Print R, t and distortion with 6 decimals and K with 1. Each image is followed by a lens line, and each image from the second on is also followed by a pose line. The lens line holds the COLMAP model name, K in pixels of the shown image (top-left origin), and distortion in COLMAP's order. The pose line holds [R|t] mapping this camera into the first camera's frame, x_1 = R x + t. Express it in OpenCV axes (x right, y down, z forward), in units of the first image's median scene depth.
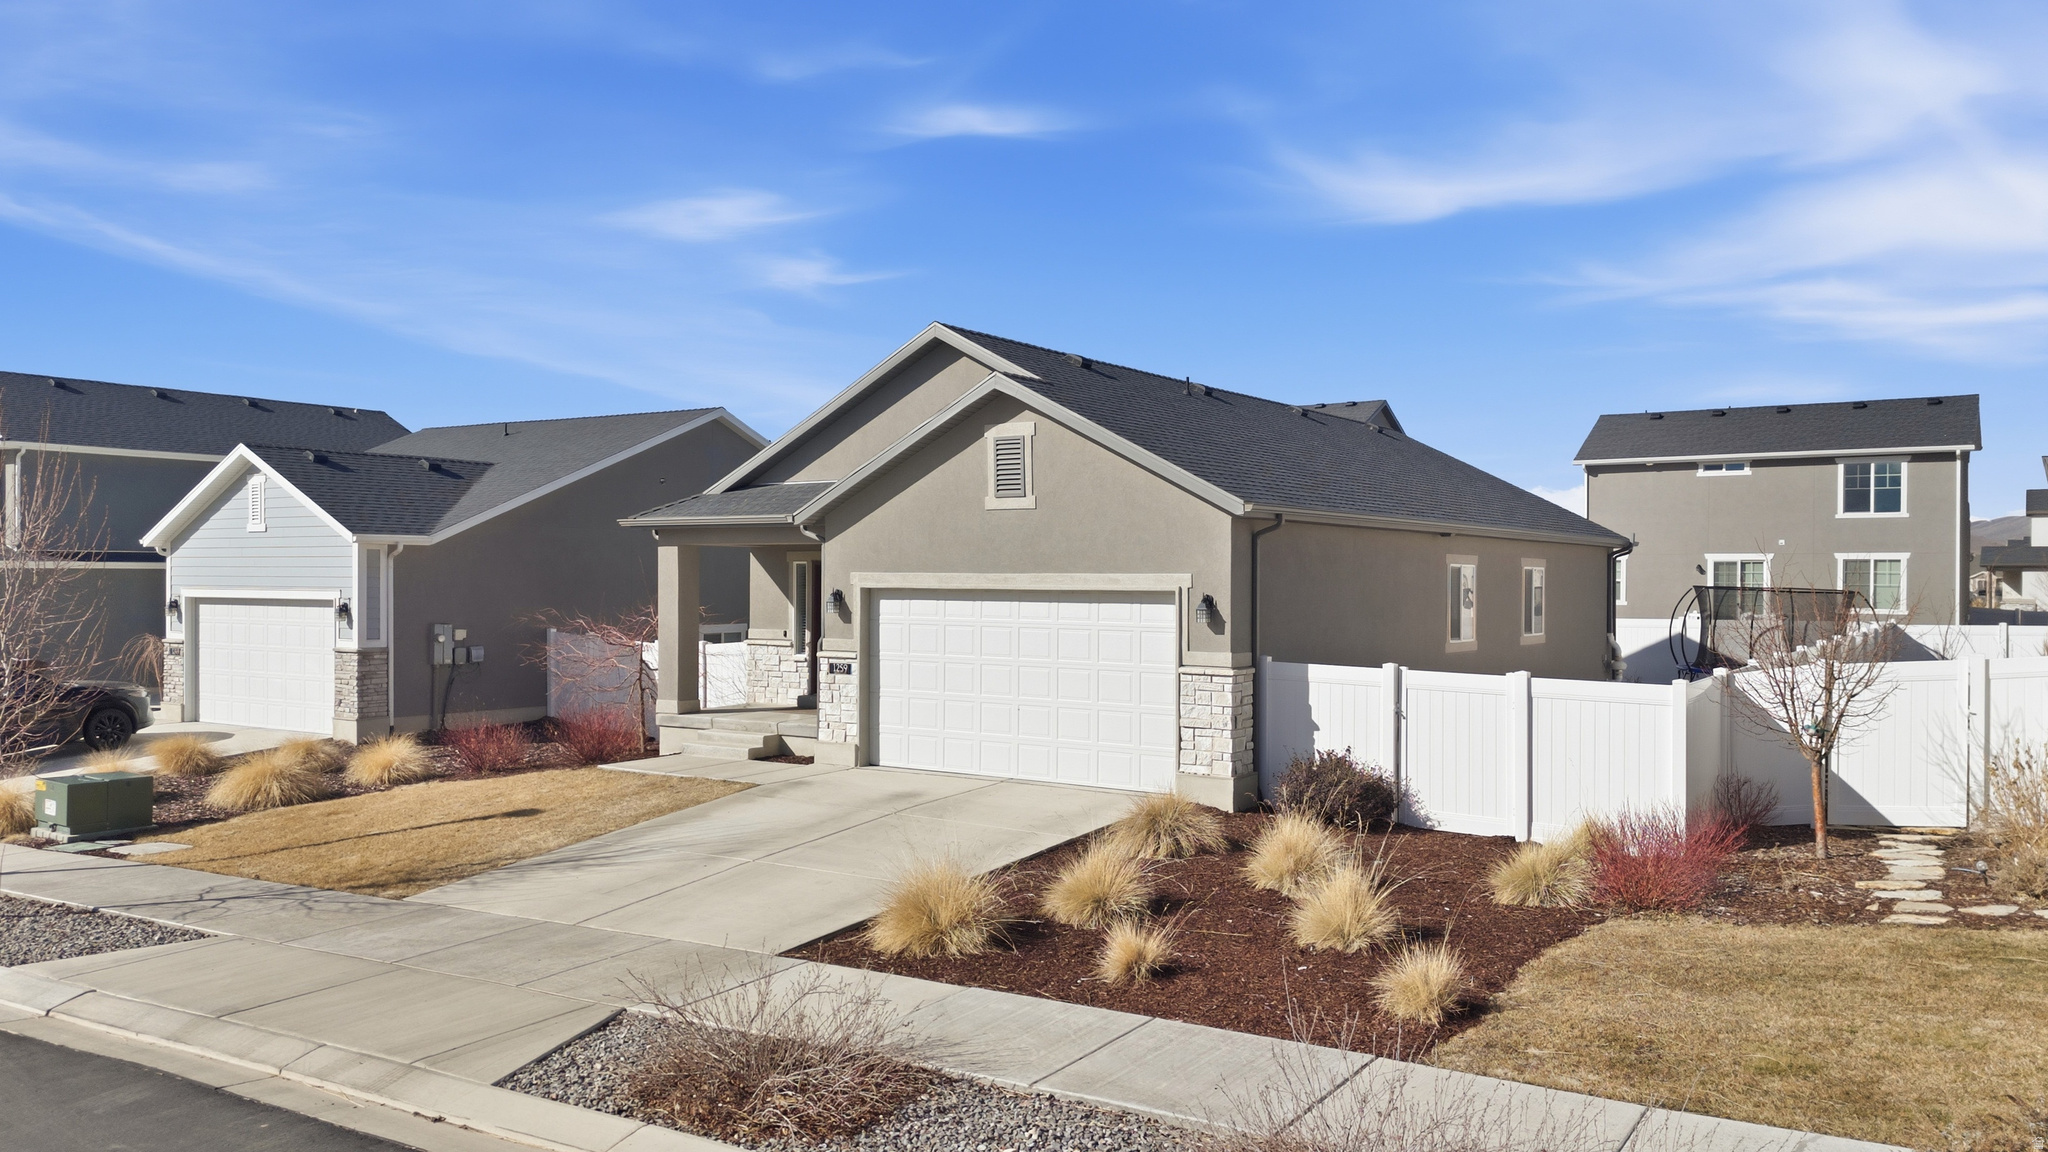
lens RADIAL K [[1507.2, 0, 1029.0], [0, 1507.2, 632.3], [0, 0, 1]] dist [0.045472, -0.004113]
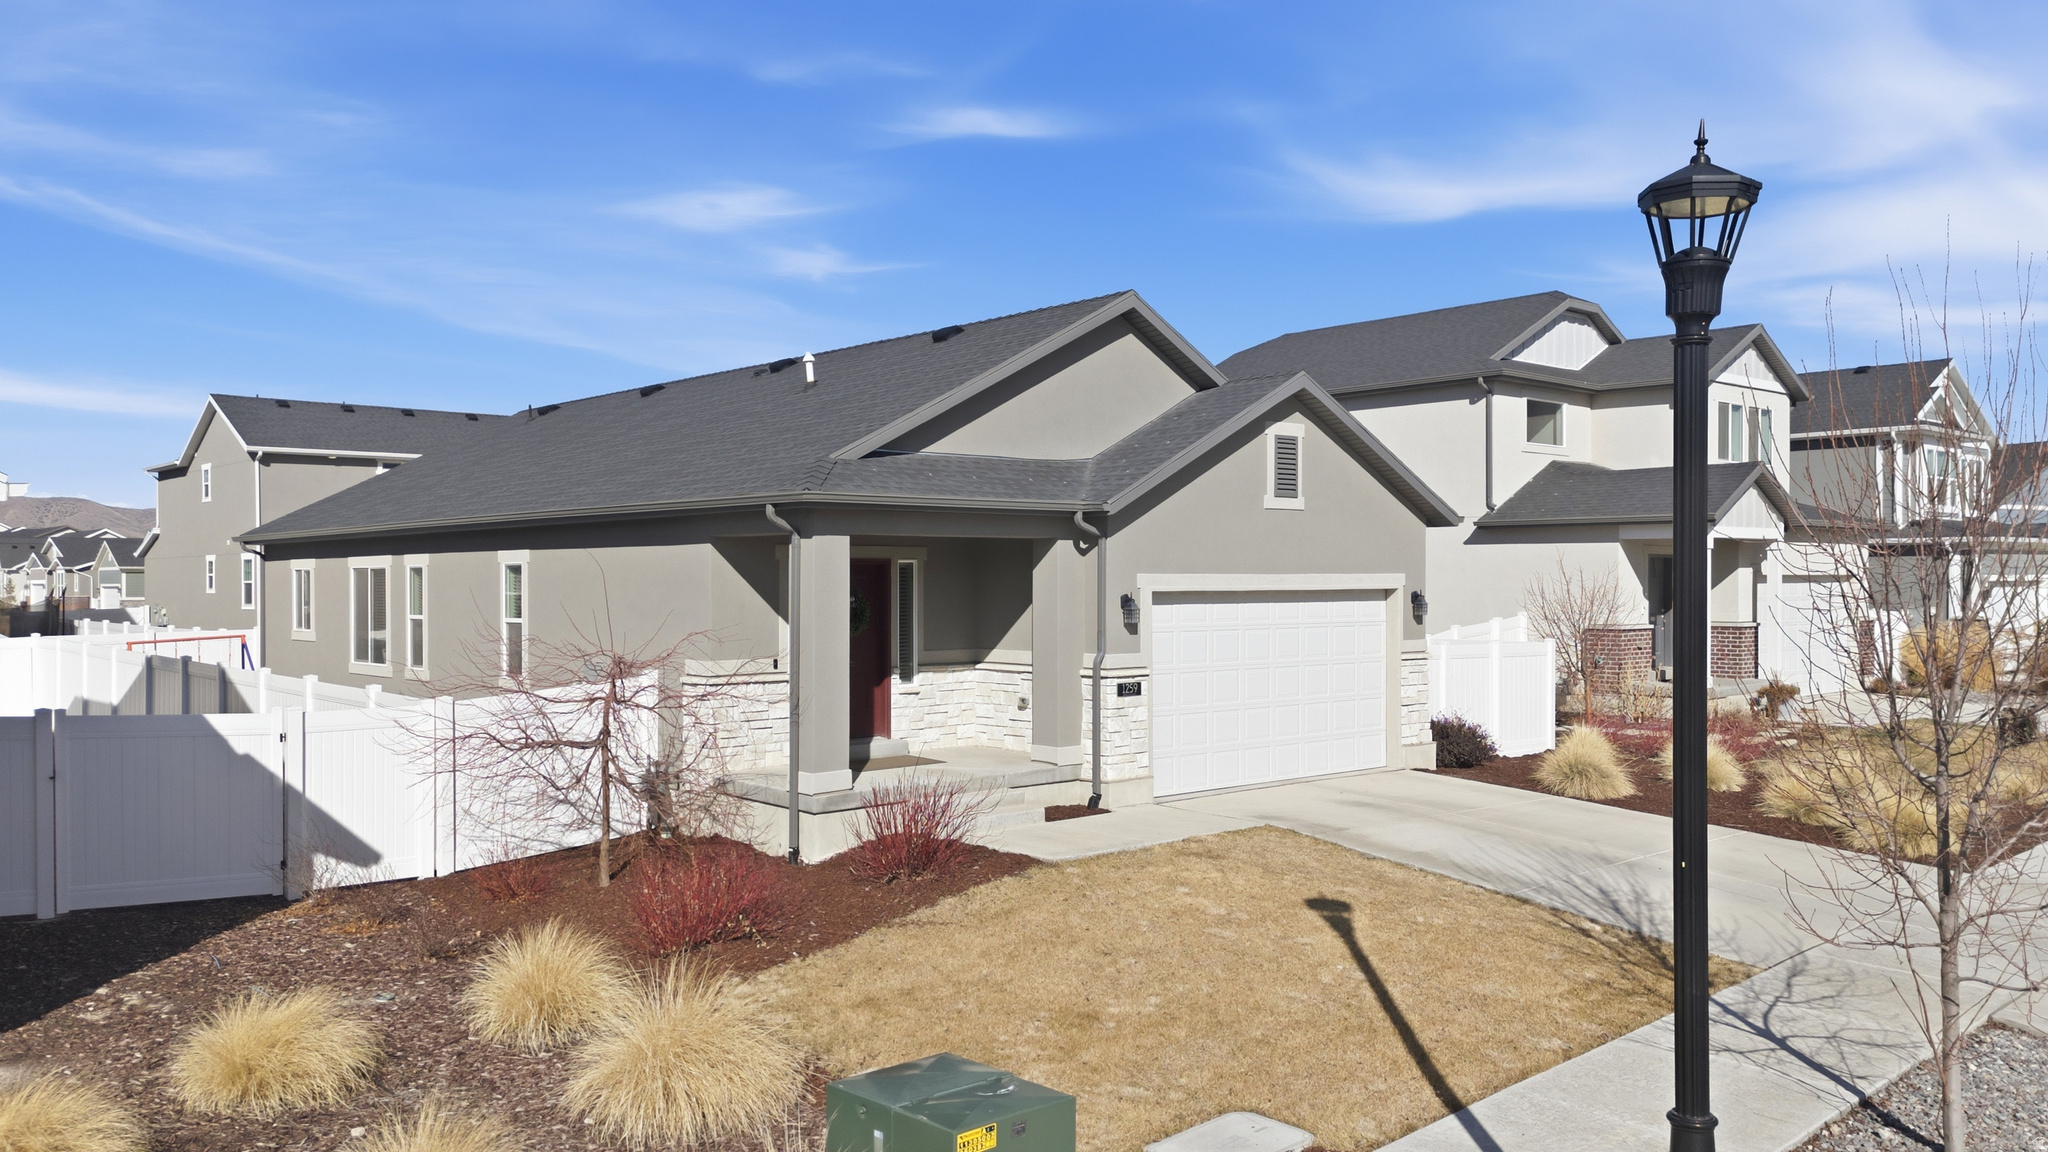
lens RADIAL K [[1507.2, 0, 1029.0], [0, 1507.2, 632.3], [0, 0, 1]] dist [0.045472, -0.004113]
pose [[0.247001, -0.039716, 0.968201, -0.985153], [0.039891, 0.998729, 0.030792, -0.036751], [-0.968194, 0.031017, 0.248271, 0.884962]]
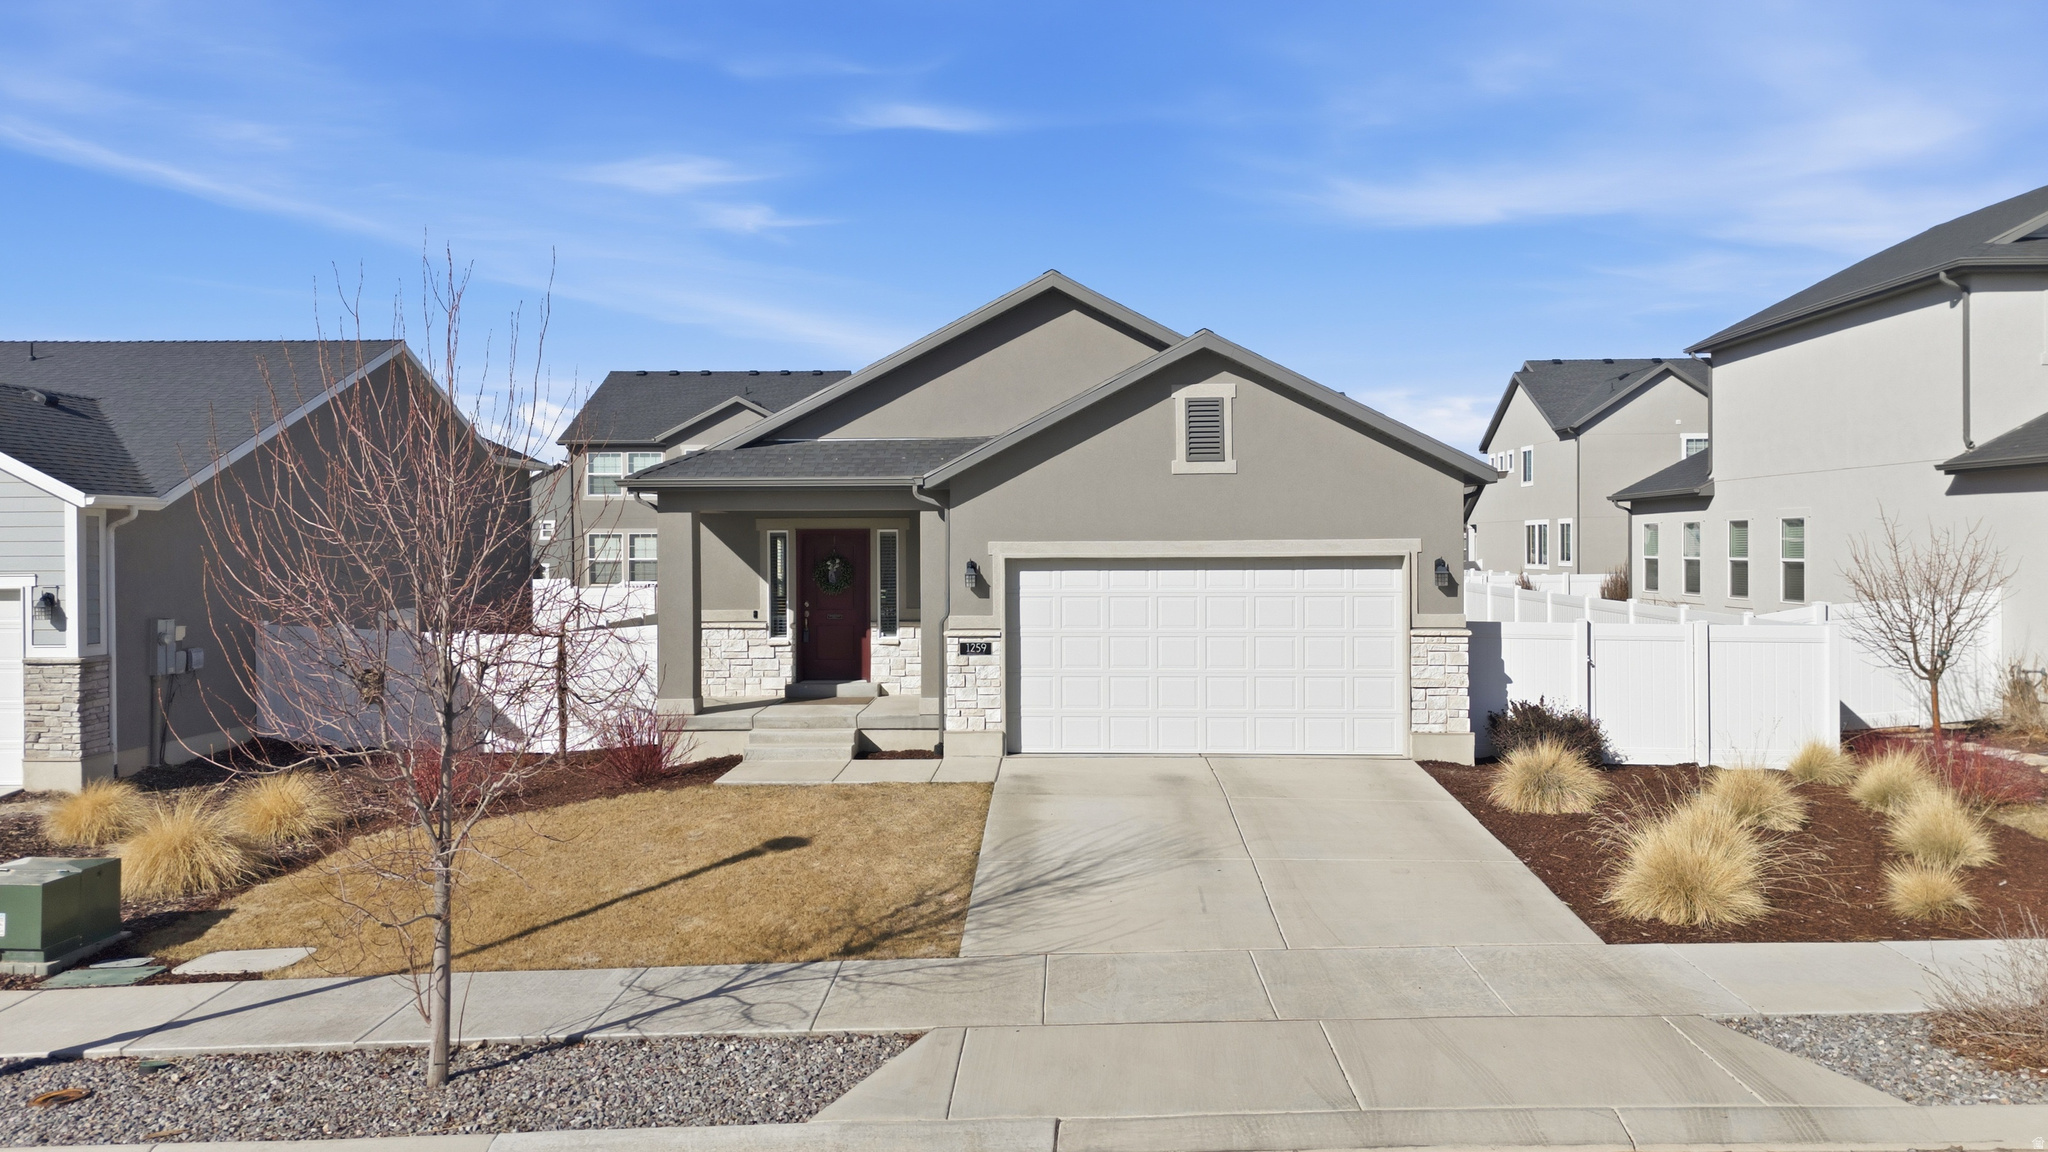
lens RADIAL K [[1502.3, 0, 1024.0], [0, 1502.3, 576.0], [0, 0, 1]] dist [0.038774, -0.003728]
pose [[0.849713, -0.020794, 0.526835, -0.595551], [0.029189, 0.999545, -0.007626, -0.012035], [-0.526437, 0.021858, 0.849933, 0.236735]]
